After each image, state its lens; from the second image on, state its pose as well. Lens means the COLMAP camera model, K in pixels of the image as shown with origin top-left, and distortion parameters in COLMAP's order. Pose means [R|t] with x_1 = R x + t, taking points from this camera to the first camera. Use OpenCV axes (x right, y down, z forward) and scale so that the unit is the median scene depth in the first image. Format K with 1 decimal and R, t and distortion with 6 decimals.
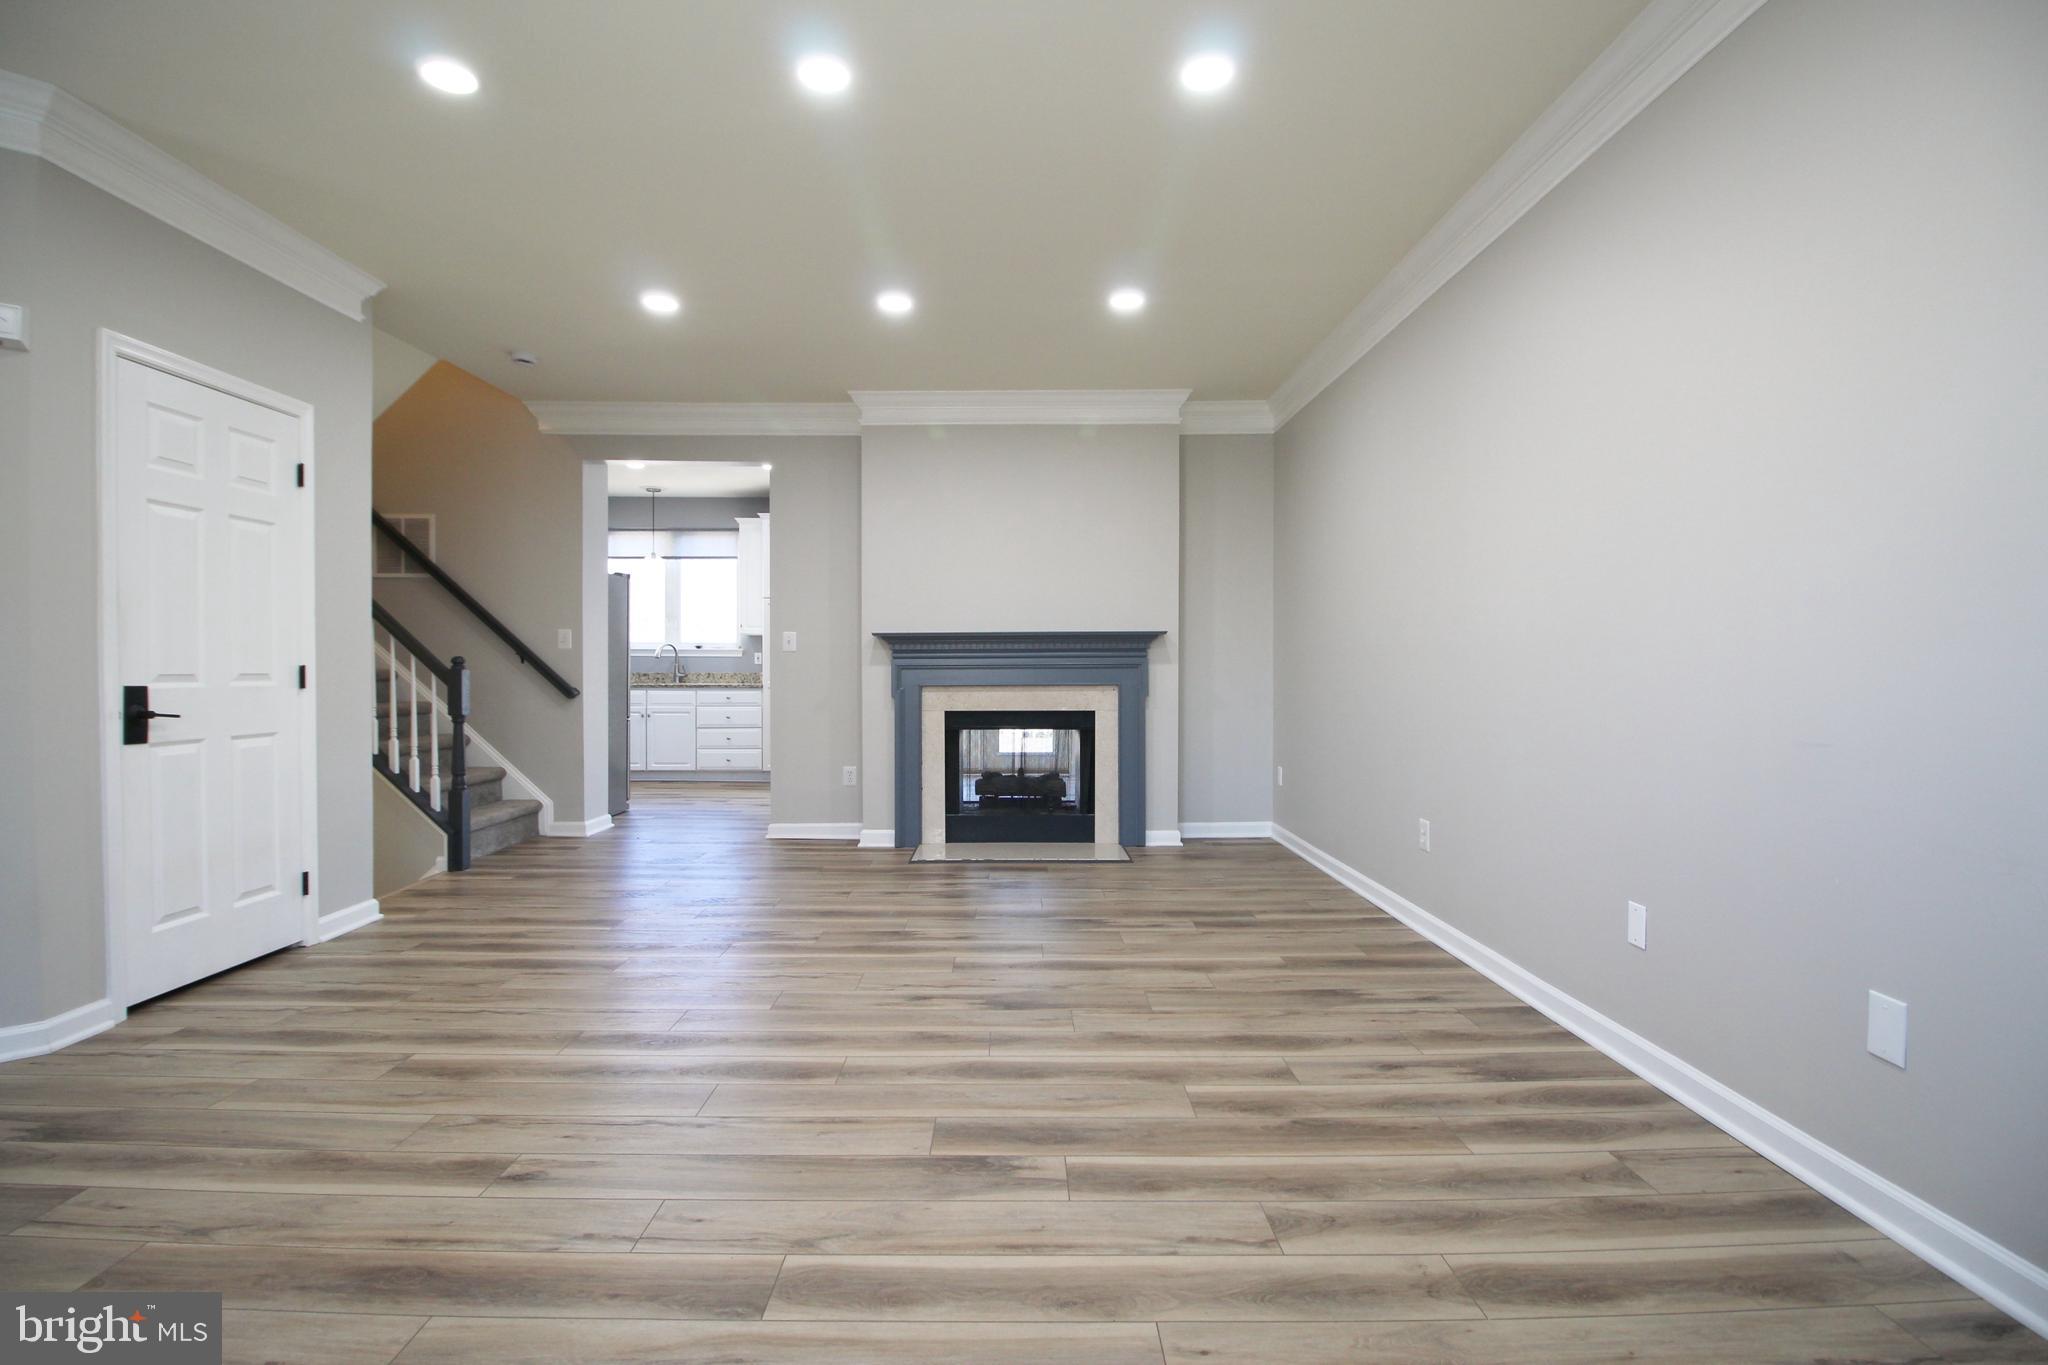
lens RADIAL K [[947.8, 0, 1005.5], [0, 947.8, 662.4], [0, 0, 1]] dist [-0.000278, -0.012296]
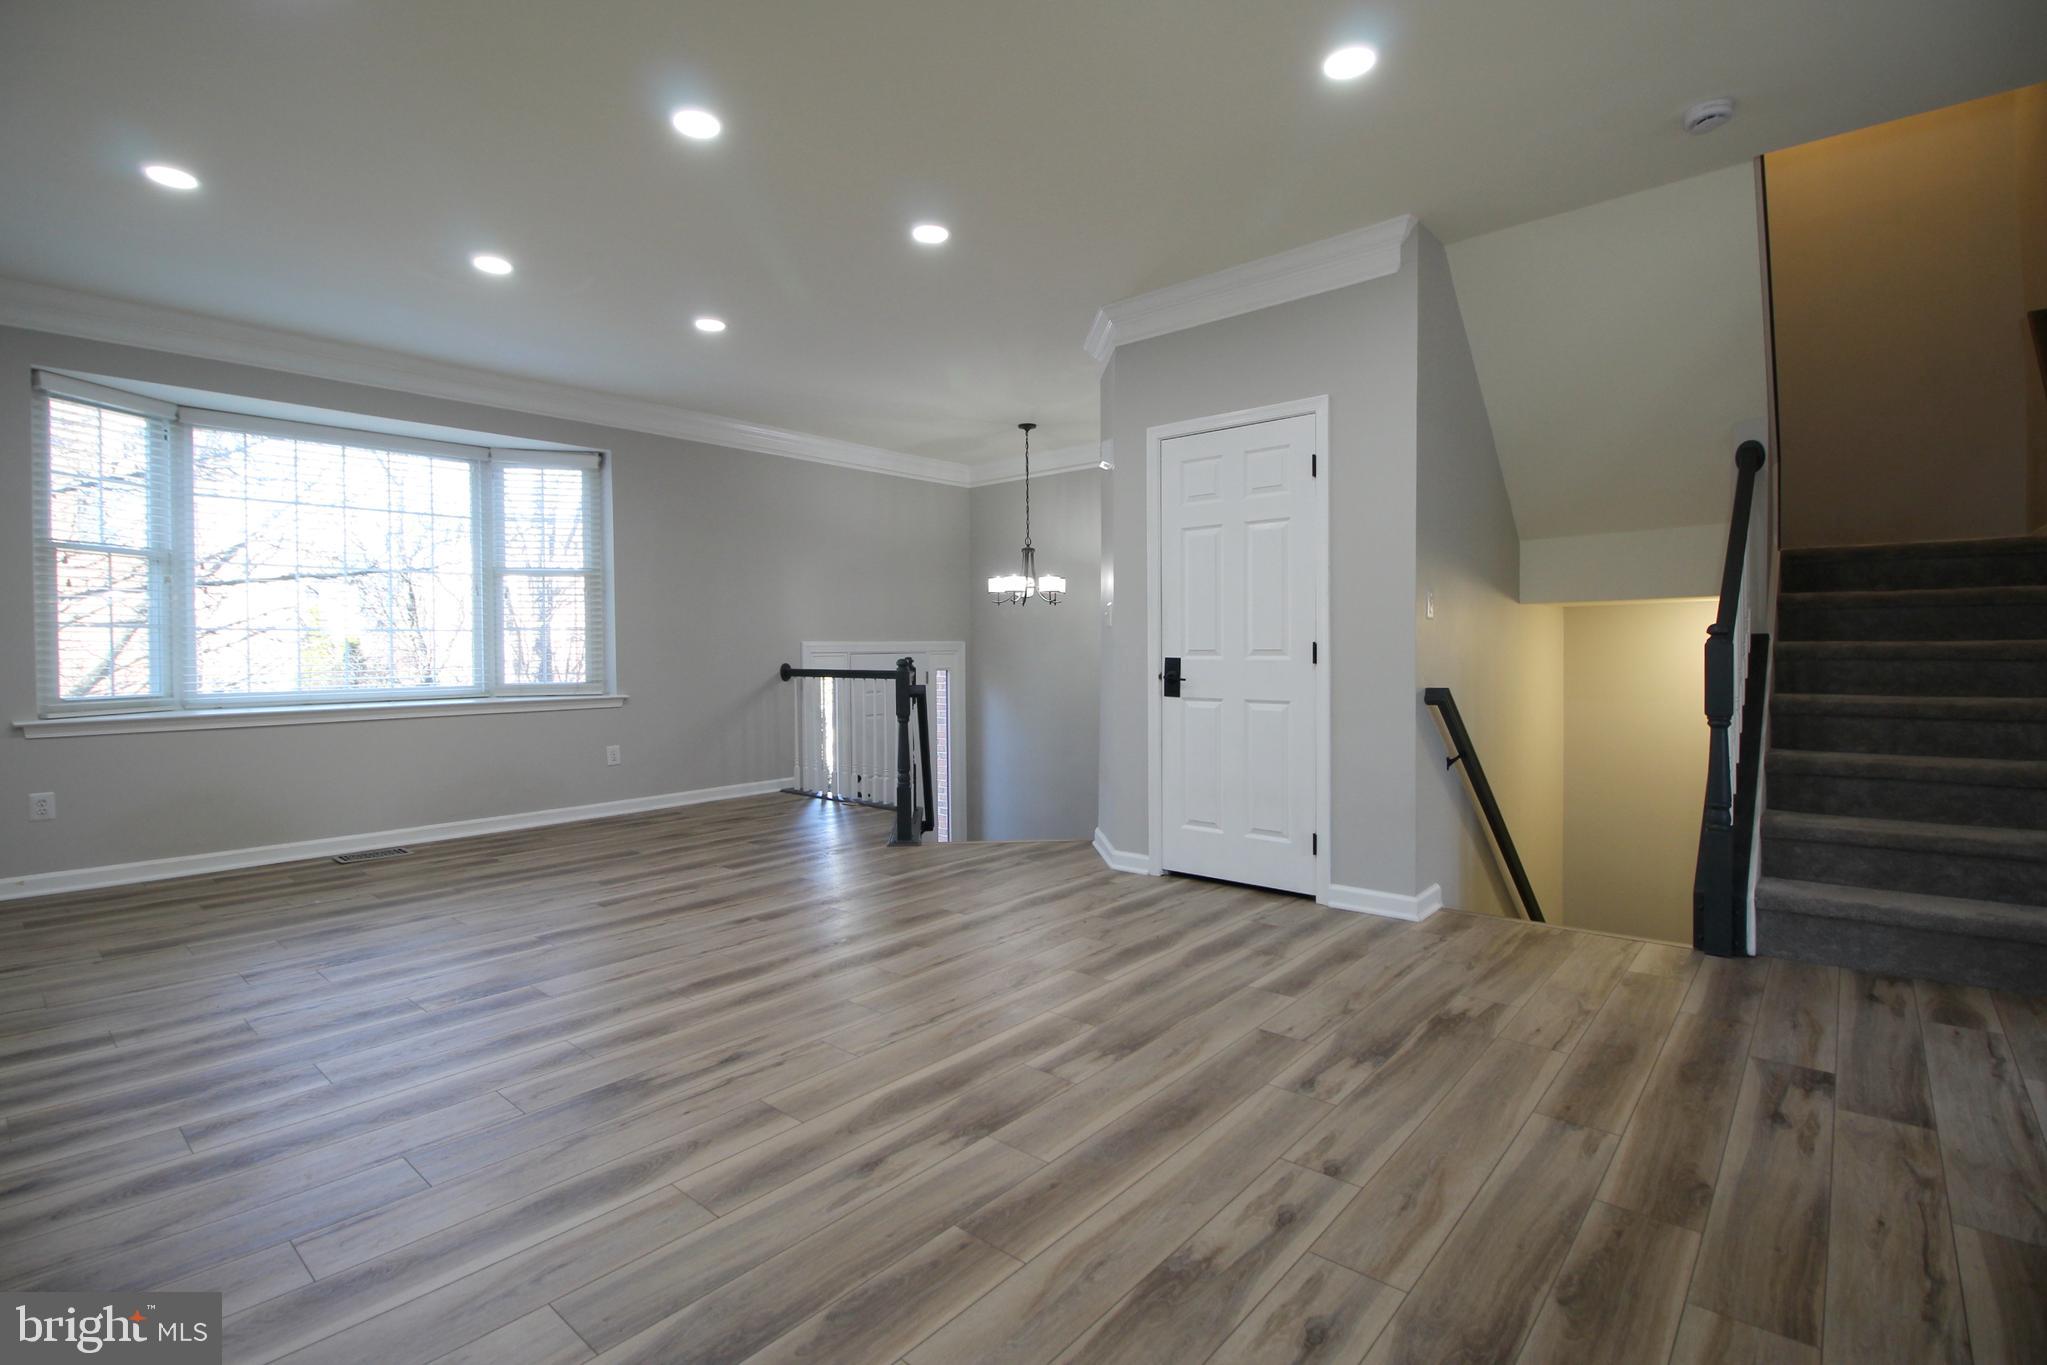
lens RADIAL K [[947.4, 0, 1005.0], [0, 947.4, 662.4], [0, 0, 1]] dist [-0.000278, -0.012296]
pose [[-0.655799, 0.018832, -0.754701, 0.267481], [0.012773, 0.999823, 0.013850, 0.005639], [0.754827, -0.000557, -0.655923, 1.262602]]
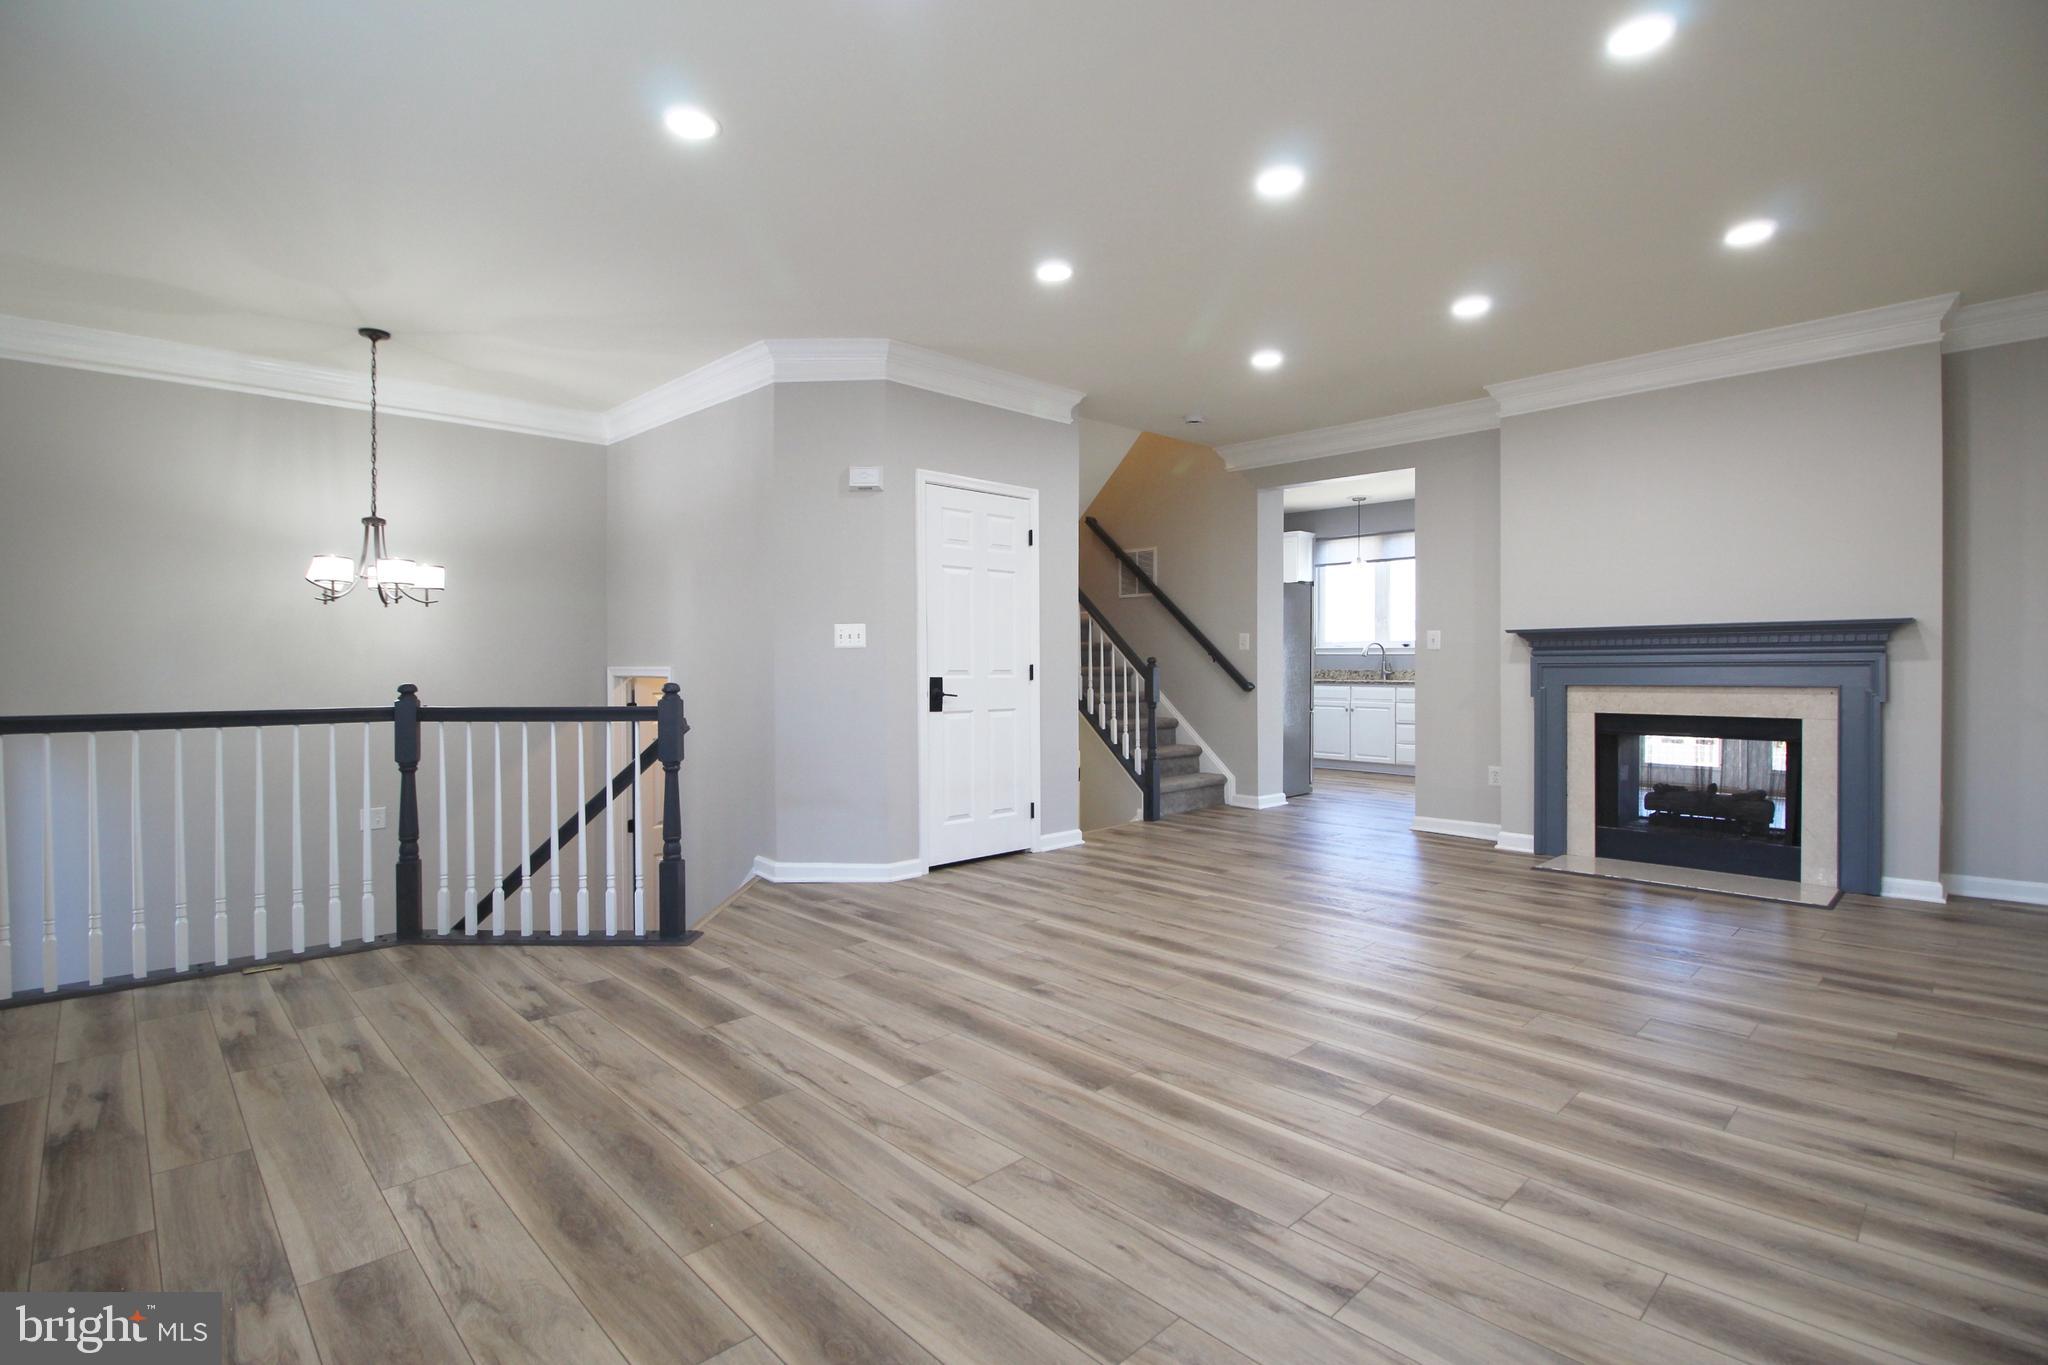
lens RADIAL K [[960.6, 0, 1015.4], [0, 960.6, 658.8], [0, 0, 1]] dist [0.001593, -0.011394]
pose [[0.694149, -0.005211, -0.719812, 0.293553], [0.004851, 0.999985, -0.002561, -0.002051], [0.719815, -0.001714, 0.694164, -0.066892]]
